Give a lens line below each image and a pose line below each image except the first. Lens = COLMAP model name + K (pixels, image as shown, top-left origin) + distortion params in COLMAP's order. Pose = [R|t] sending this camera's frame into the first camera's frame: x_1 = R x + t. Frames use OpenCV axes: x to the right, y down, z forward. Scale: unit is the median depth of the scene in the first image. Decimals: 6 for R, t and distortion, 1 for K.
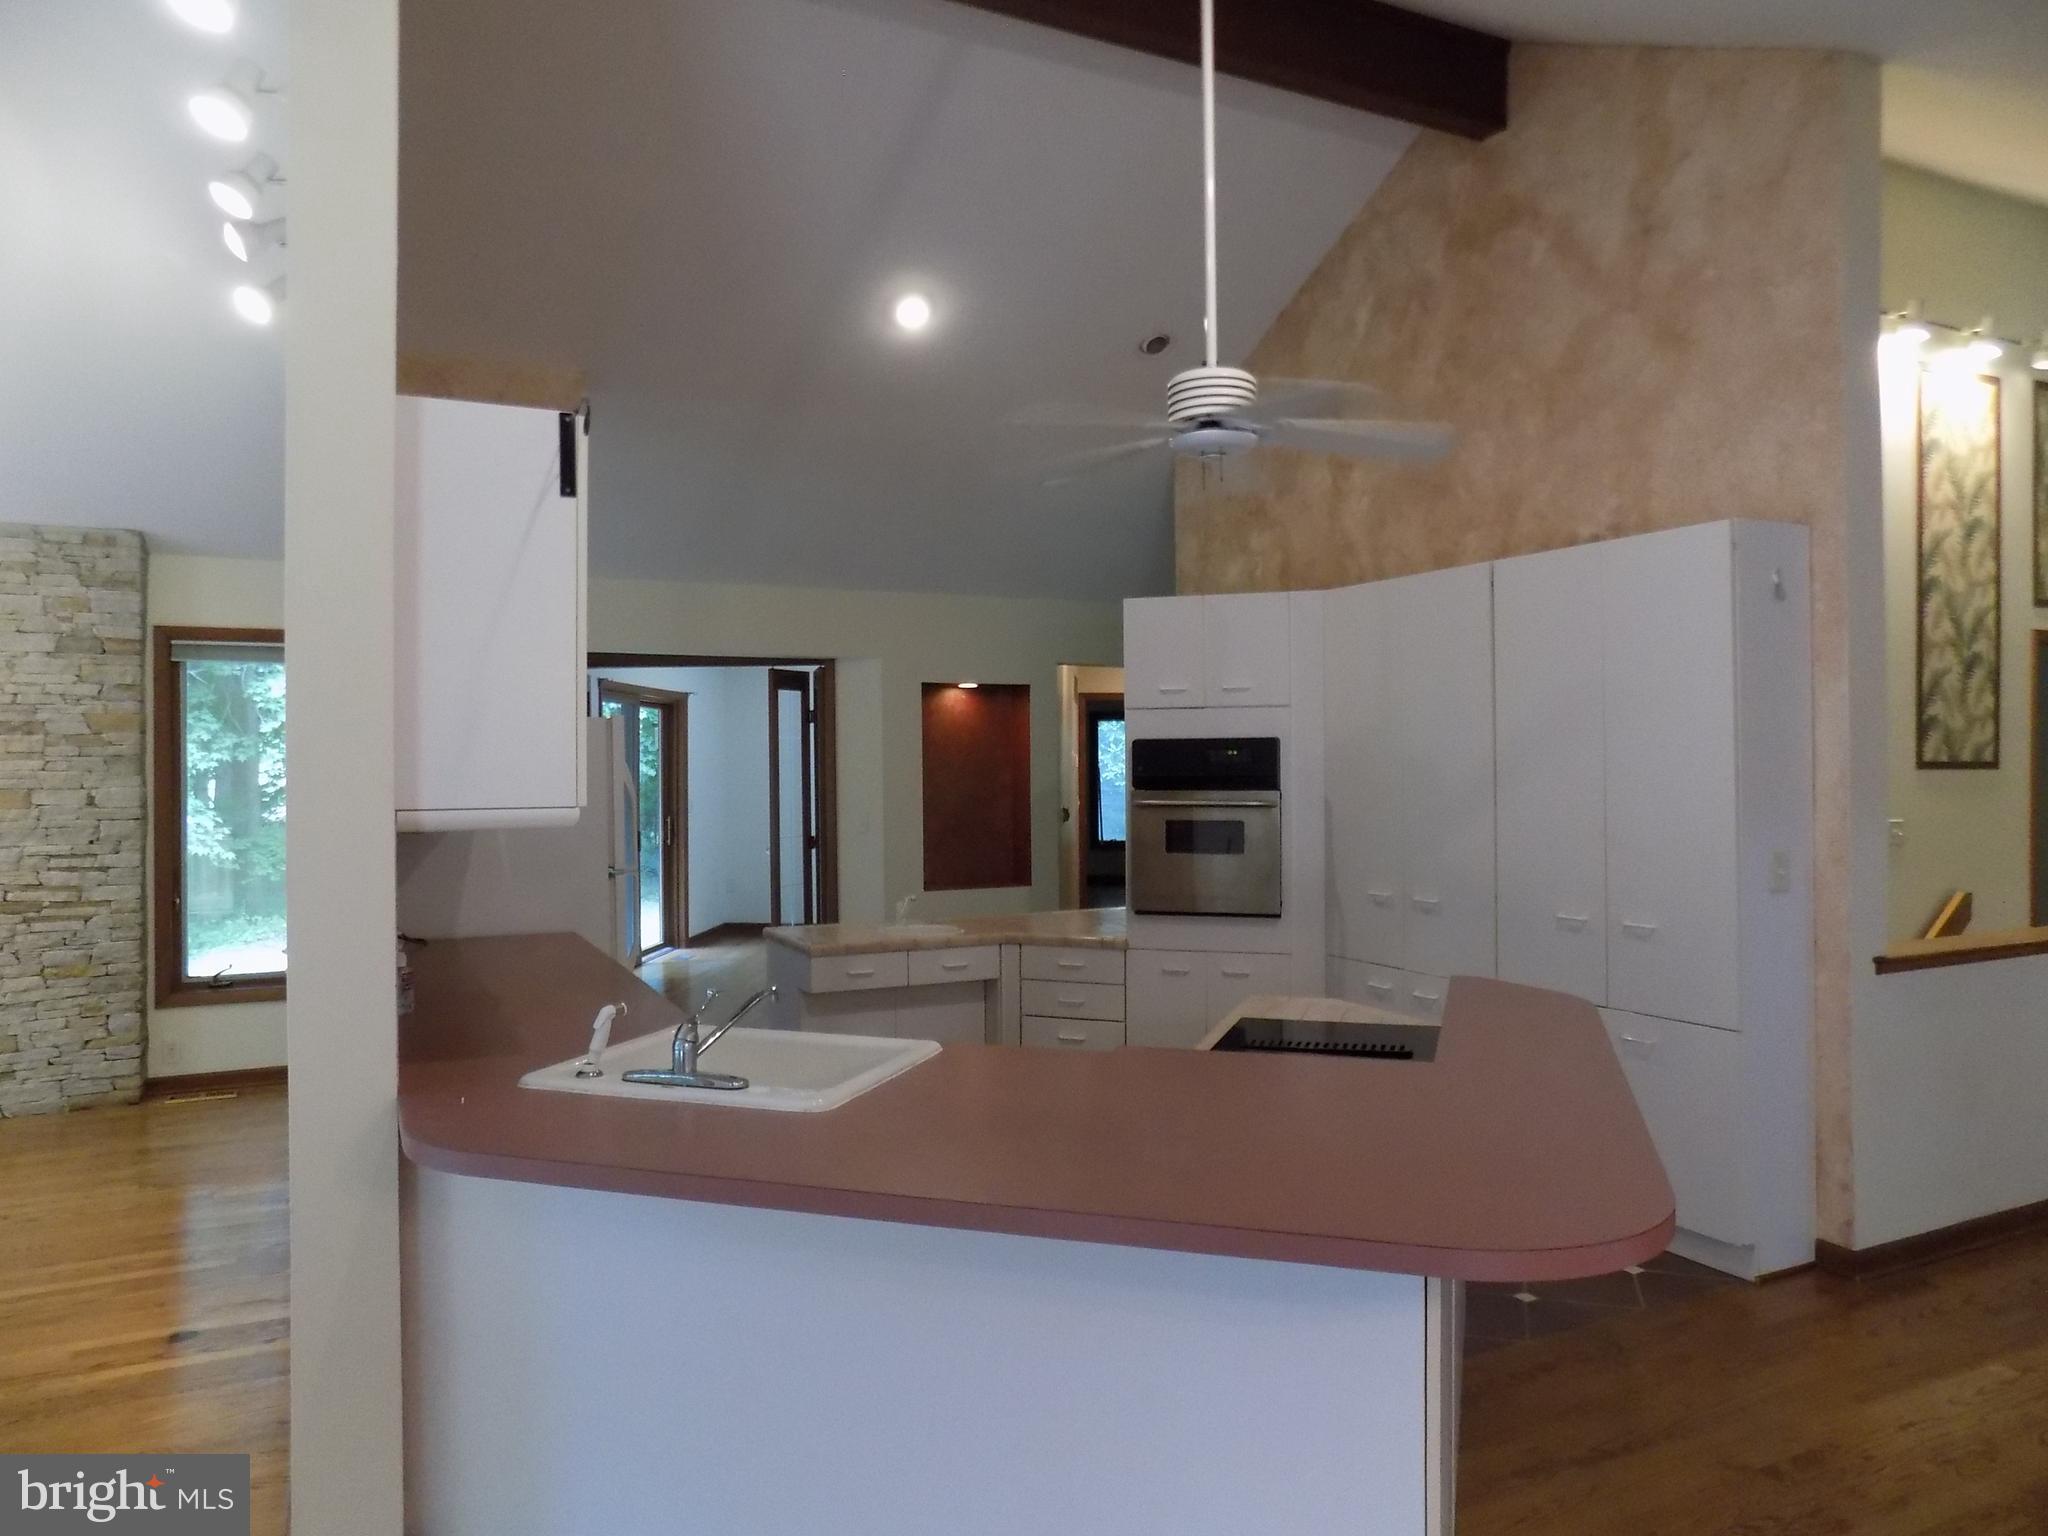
lens RADIAL K [[1371.4, 0, 1024.0], [0, 1371.4, 749.8], [0, 0, 1]] dist [-0.005883, 0.011875]
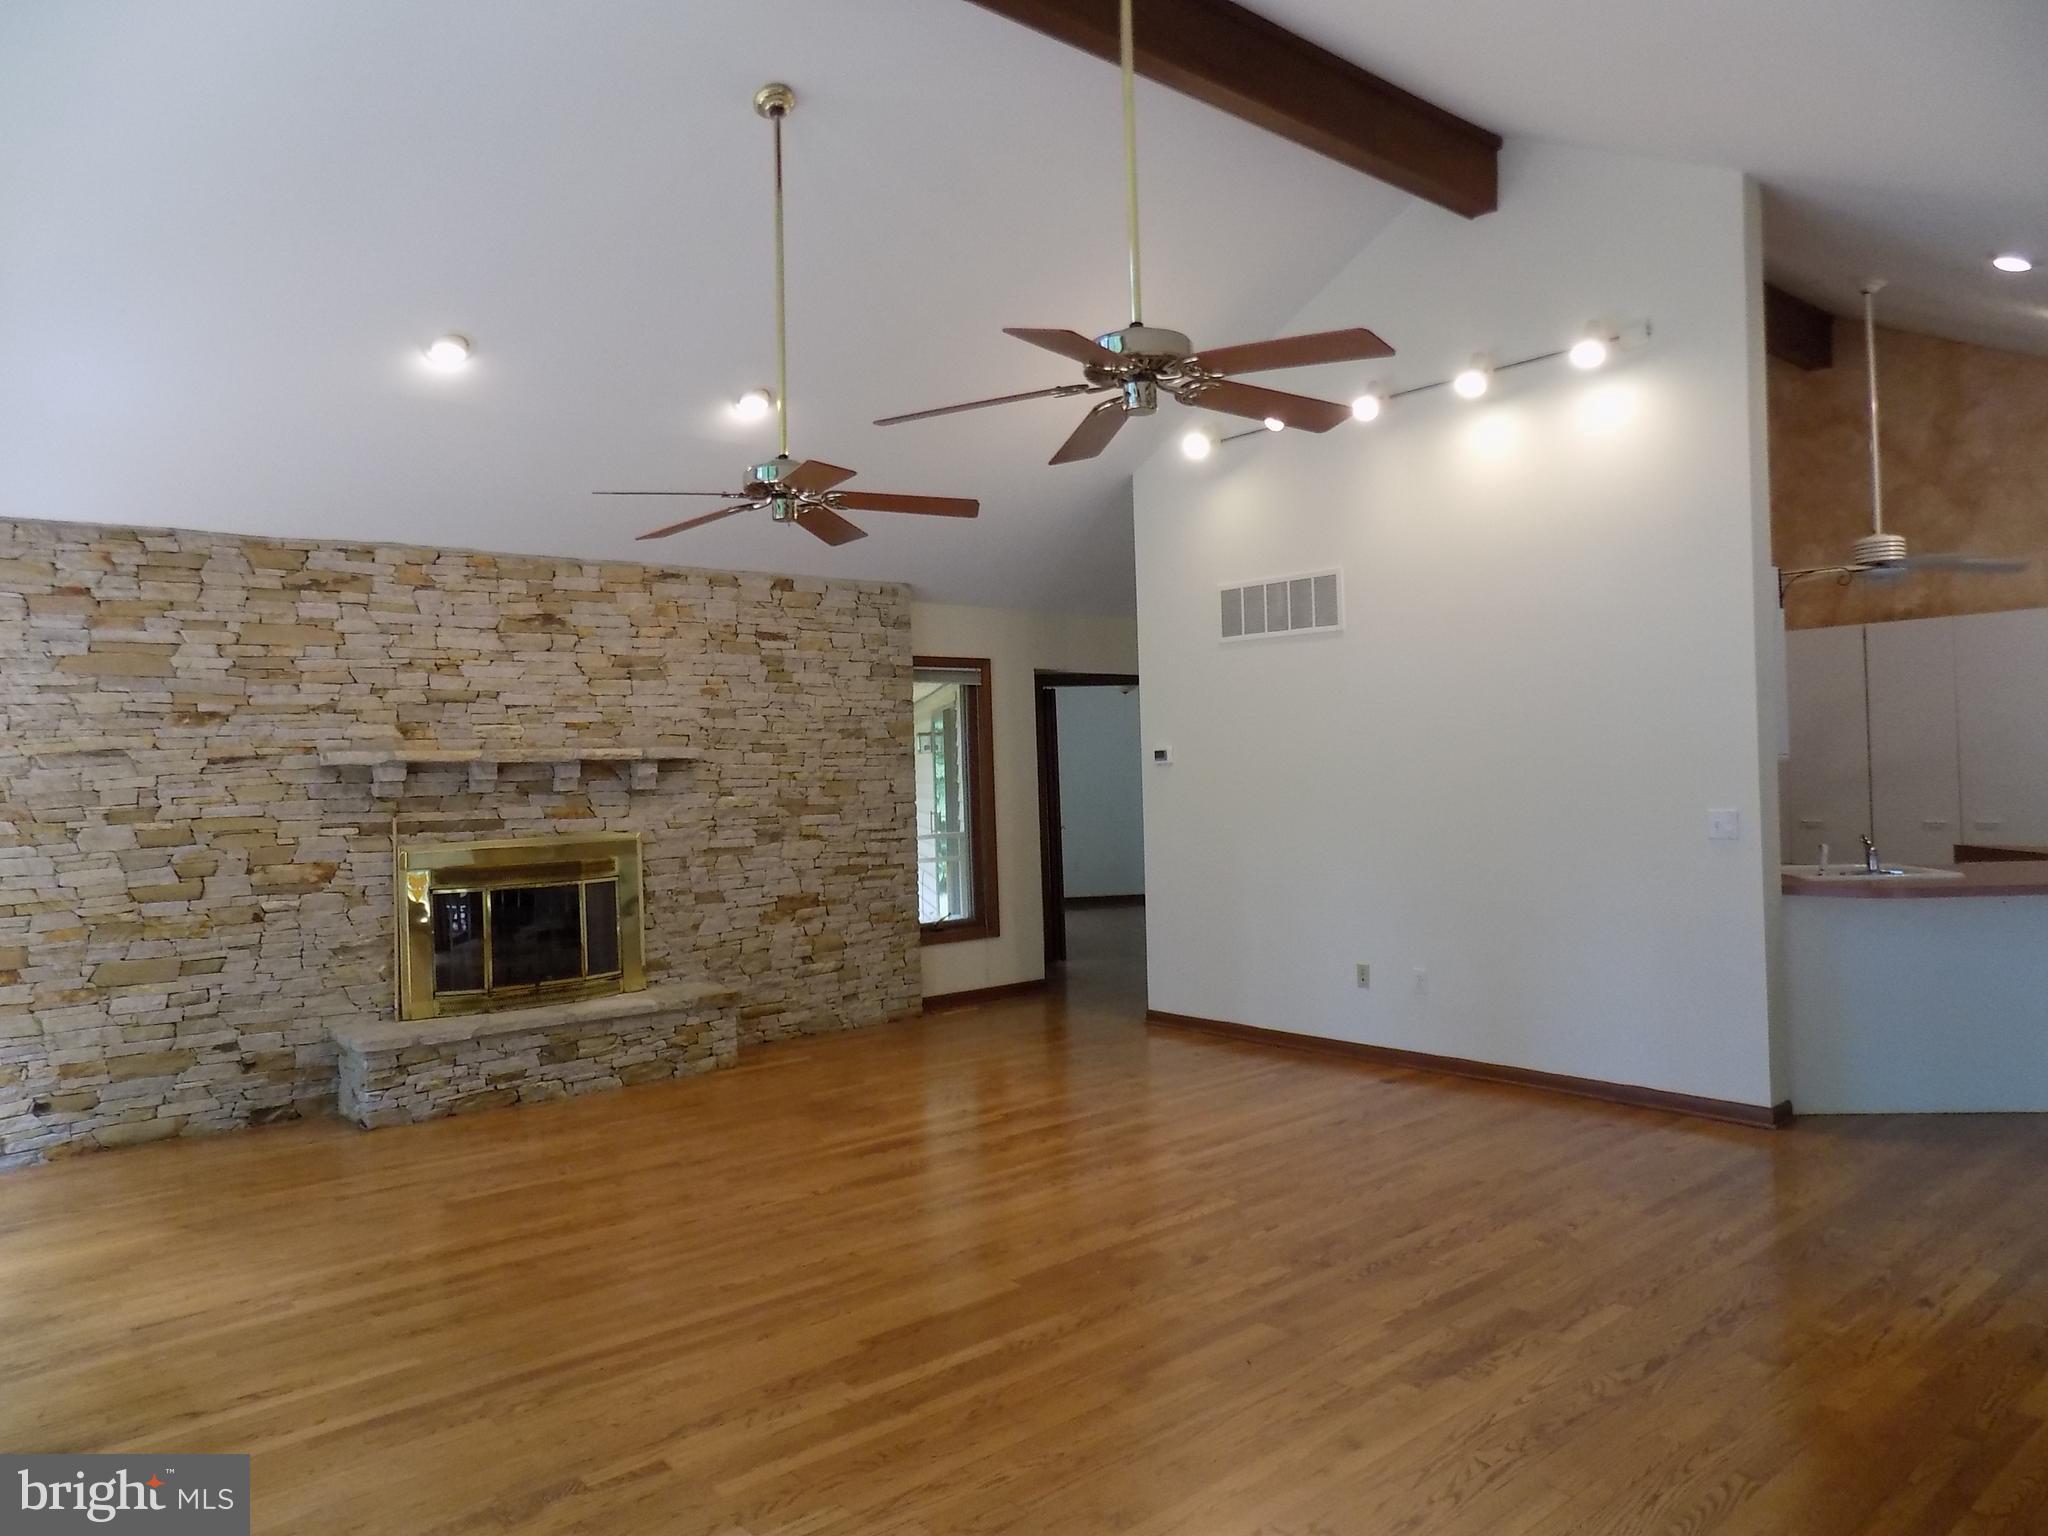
lens RADIAL K [[1371.4, 0, 1035.4], [0, 1371.4, 772.3], [0, 0, 1]] dist [-0.005883, 0.011875]
pose [[0.963396, -0.018407, 0.267448, -1.378790], [0.019059, 0.999818, 0.000158, 0.036690], [-0.267402, 0.004945, 0.963572, -0.477895]]
